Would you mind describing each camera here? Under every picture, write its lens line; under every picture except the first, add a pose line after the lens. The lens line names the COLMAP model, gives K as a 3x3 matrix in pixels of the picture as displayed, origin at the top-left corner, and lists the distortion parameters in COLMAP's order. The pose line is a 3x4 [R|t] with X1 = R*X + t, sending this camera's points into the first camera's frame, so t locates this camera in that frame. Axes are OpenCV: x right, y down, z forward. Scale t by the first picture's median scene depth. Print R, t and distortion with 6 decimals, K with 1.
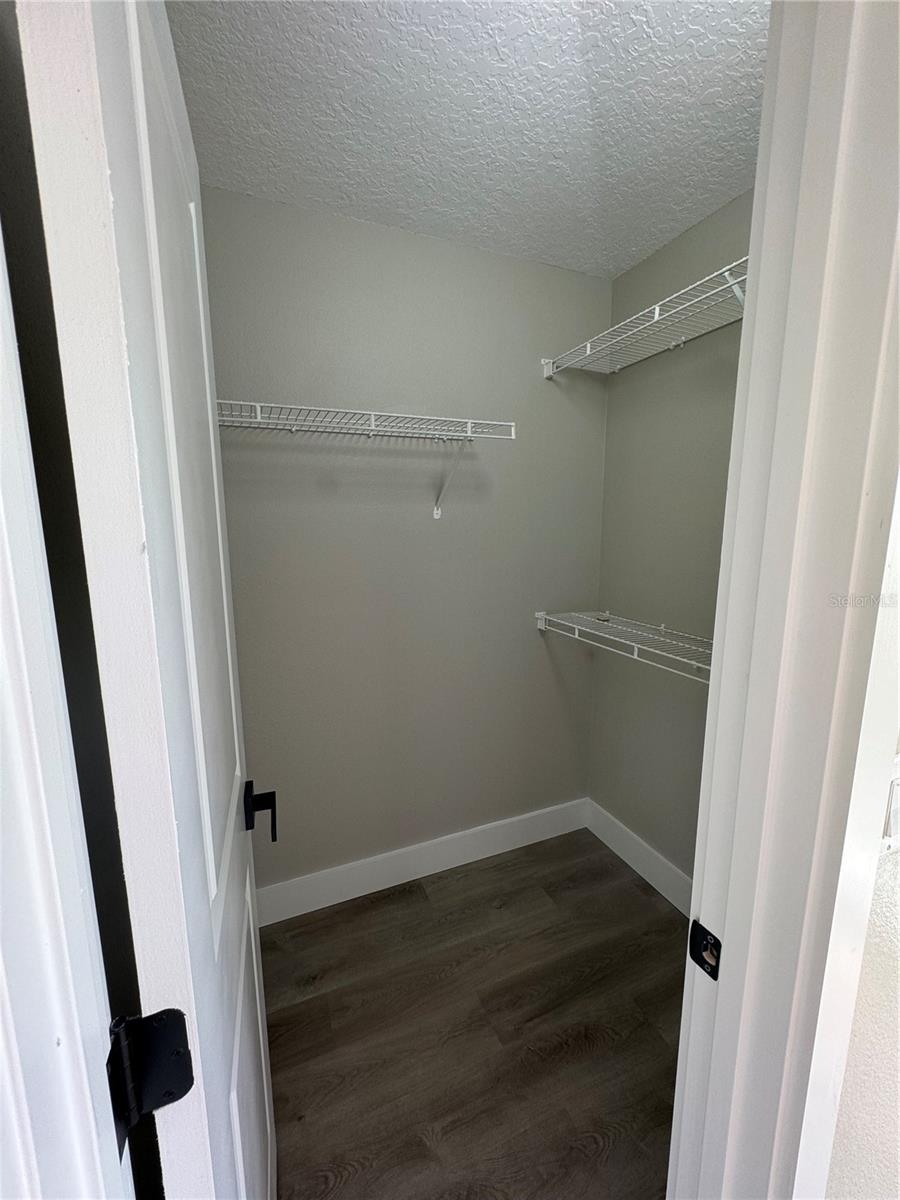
lens RADIAL K [[477.9, 0, 451.2], [0, 477.9, 597.2], [0, 0, 1]] dist [-0.001753, 0.000238]
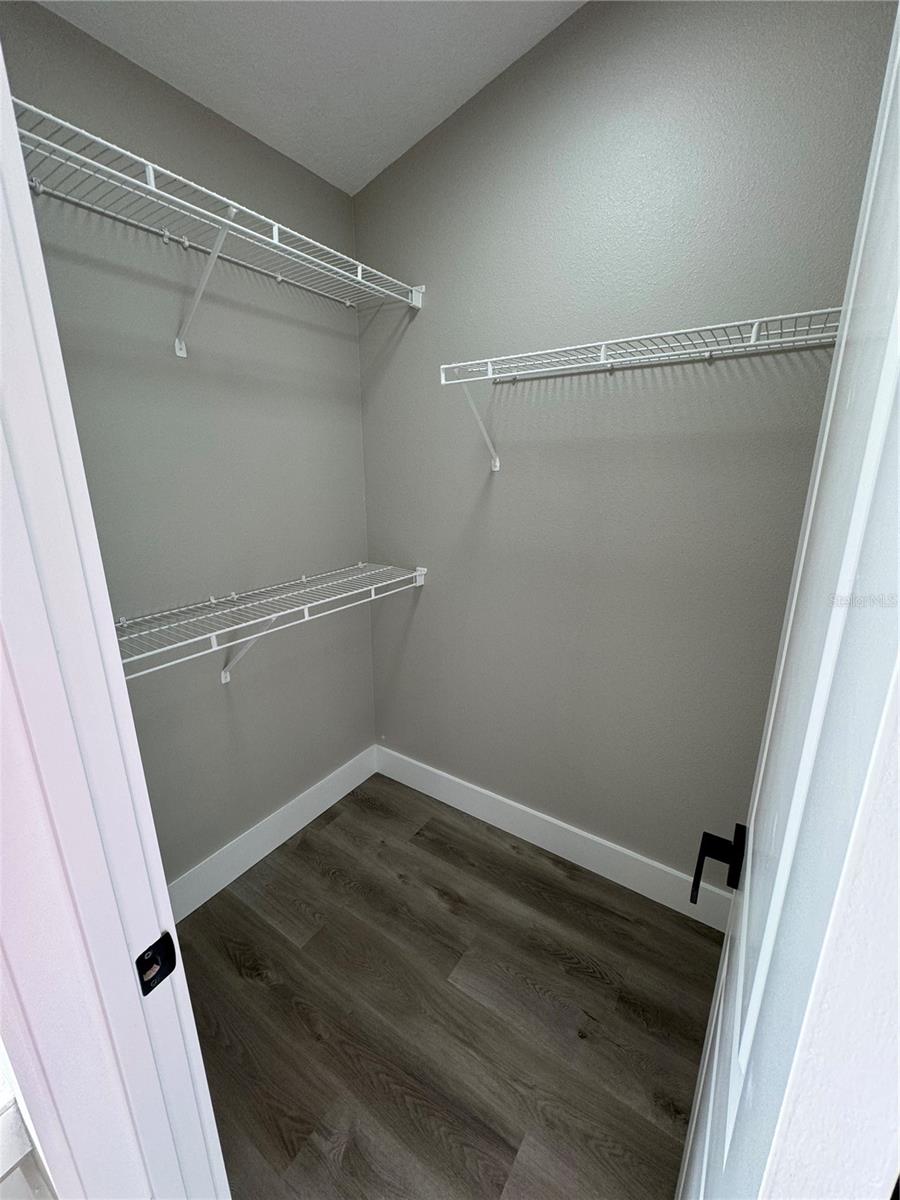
lens RADIAL K [[477.9, 0, 452.5], [0, 477.9, 599.4], [0, 0, 1]] dist [-0.001753, 0.000238]
pose [[-0.540402, -0.217037, 0.812933, -0.573435], [0.143249, 0.928323, 0.343069, -0.209121], [-0.829123, 0.301847, -0.470577, 1.307797]]
